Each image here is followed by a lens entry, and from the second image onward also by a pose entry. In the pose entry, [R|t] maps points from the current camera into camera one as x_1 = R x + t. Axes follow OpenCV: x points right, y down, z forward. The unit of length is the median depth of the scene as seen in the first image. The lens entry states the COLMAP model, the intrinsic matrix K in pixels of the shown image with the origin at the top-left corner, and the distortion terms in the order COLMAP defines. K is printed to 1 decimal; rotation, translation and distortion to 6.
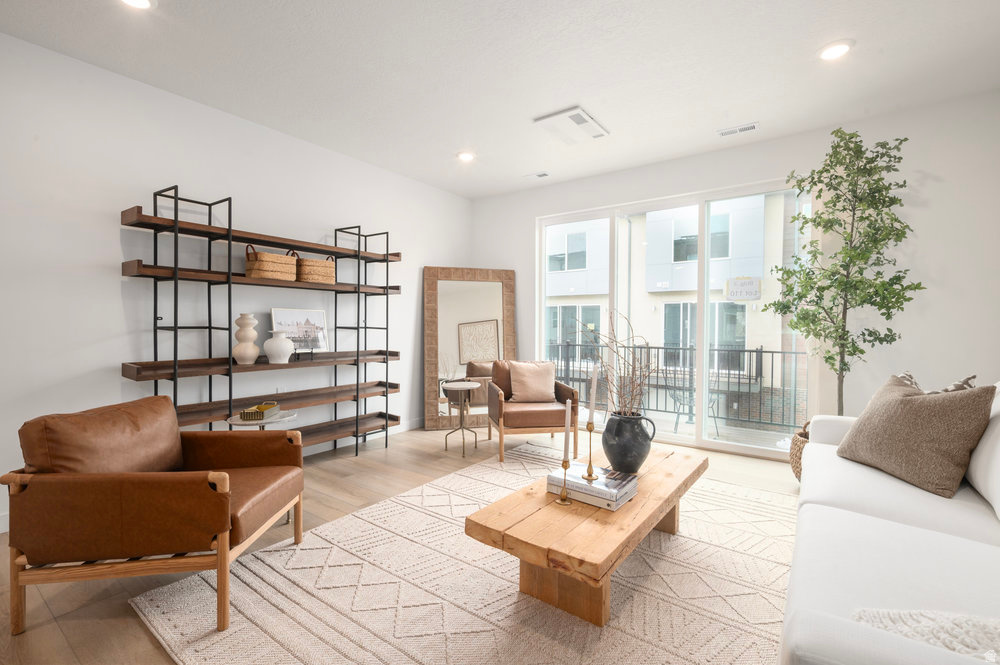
lens RADIAL K [[444.7, 0, 504.3], [0, 444.7, 329.9], [0, 0, 1]] dist [-0.000078, 0.014378]
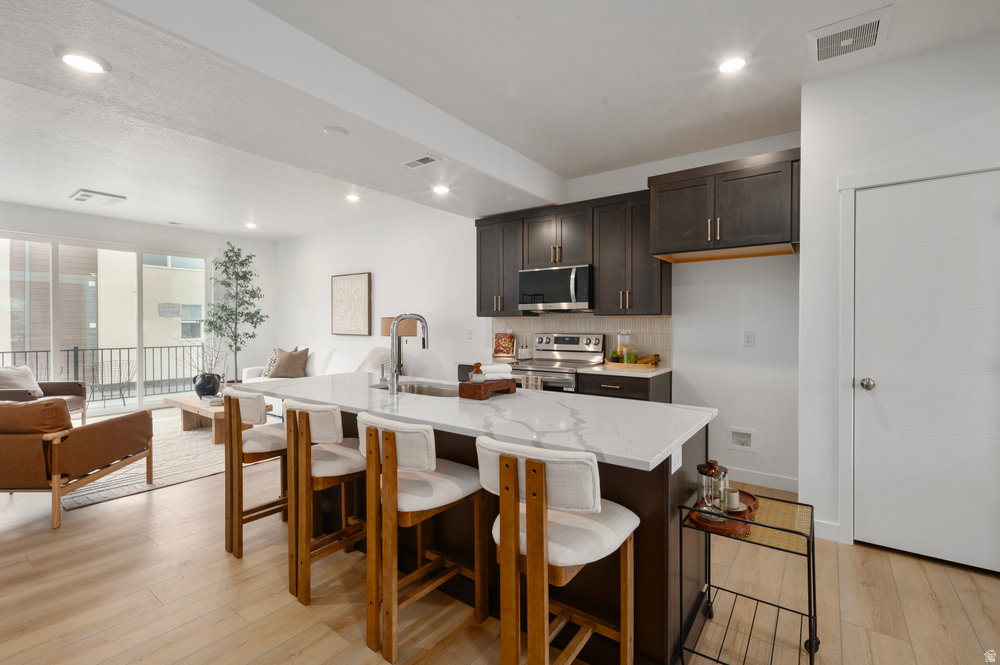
lens RADIAL K [[444.7, 0, 504.3], [0, 444.7, 329.9], [0, 0, 1]] dist [-0.000078, 0.014378]
pose [[0.003125, -0.016022, 0.999867, -1.466424], [0.021382, 0.999644, 0.015952, -0.021764], [-0.999766, 0.021329, 0.003466, -0.360487]]
